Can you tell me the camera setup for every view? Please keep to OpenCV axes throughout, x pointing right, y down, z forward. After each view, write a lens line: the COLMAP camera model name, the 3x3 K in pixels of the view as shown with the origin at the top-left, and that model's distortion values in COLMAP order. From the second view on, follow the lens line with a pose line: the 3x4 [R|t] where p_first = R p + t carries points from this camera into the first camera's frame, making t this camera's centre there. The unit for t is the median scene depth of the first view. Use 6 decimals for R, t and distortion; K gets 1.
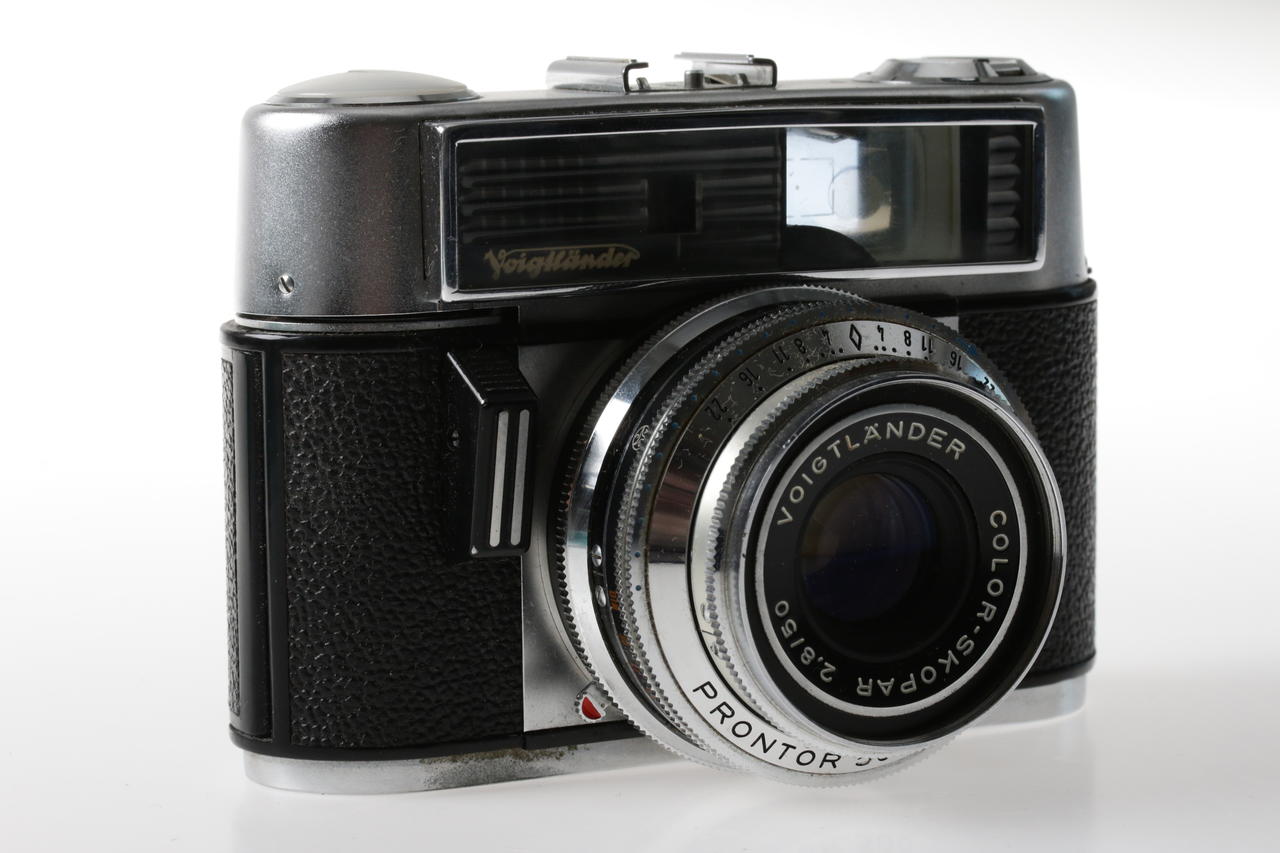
lens RADIAL K [[3540.6, 0, 640.0], [0, 3540.6, 426.5], [0, 0, 1]] dist [0.174390, 0.543501]
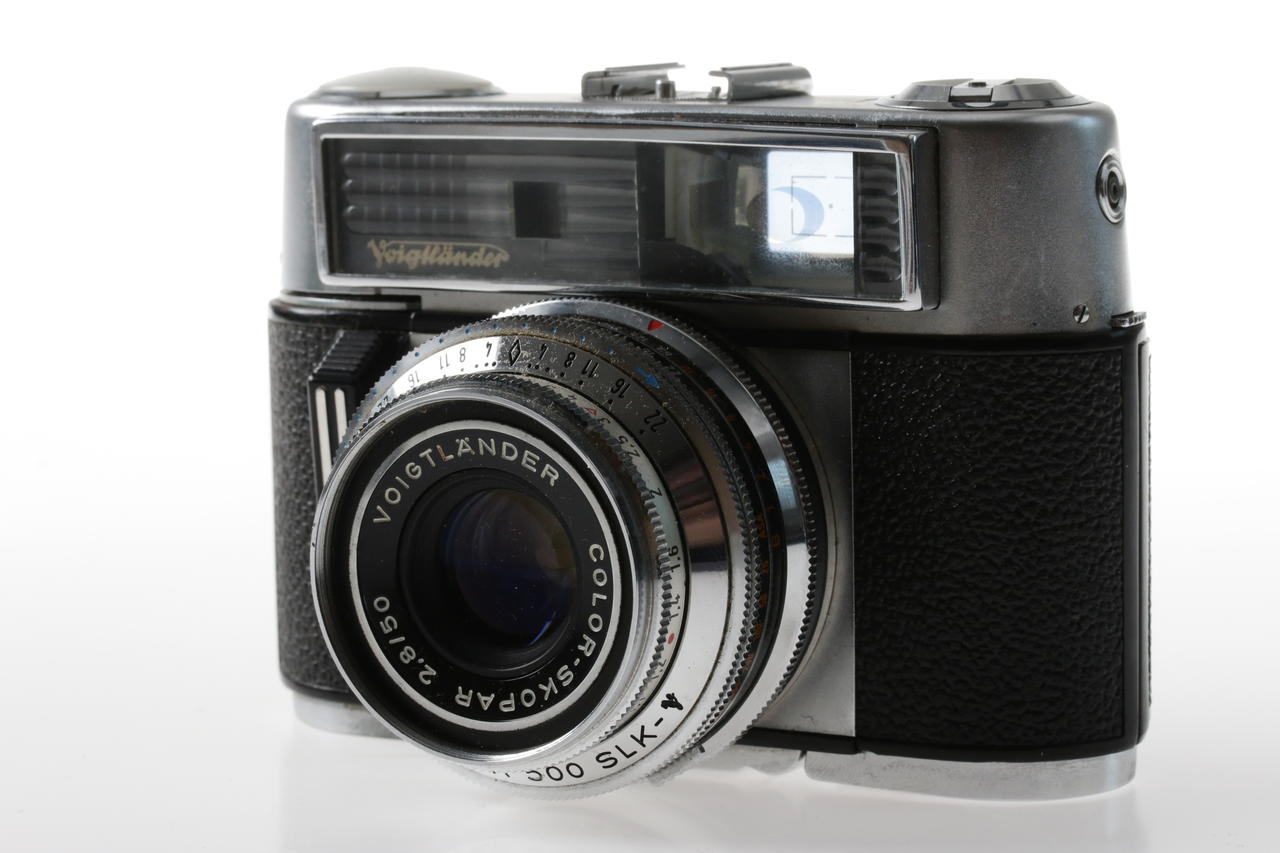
lens RADIAL K [[3540.6, 0, 640.0], [0, 3540.6, 426.5], [0, 0, 1]] dist [0.174390, 0.543501]
pose [[0.632534, 0.115716, -0.765840, 0.848472], [-0.103825, 0.992520, 0.064214, -0.072063], [0.767542, 0.038896, 0.639817, 0.385262]]
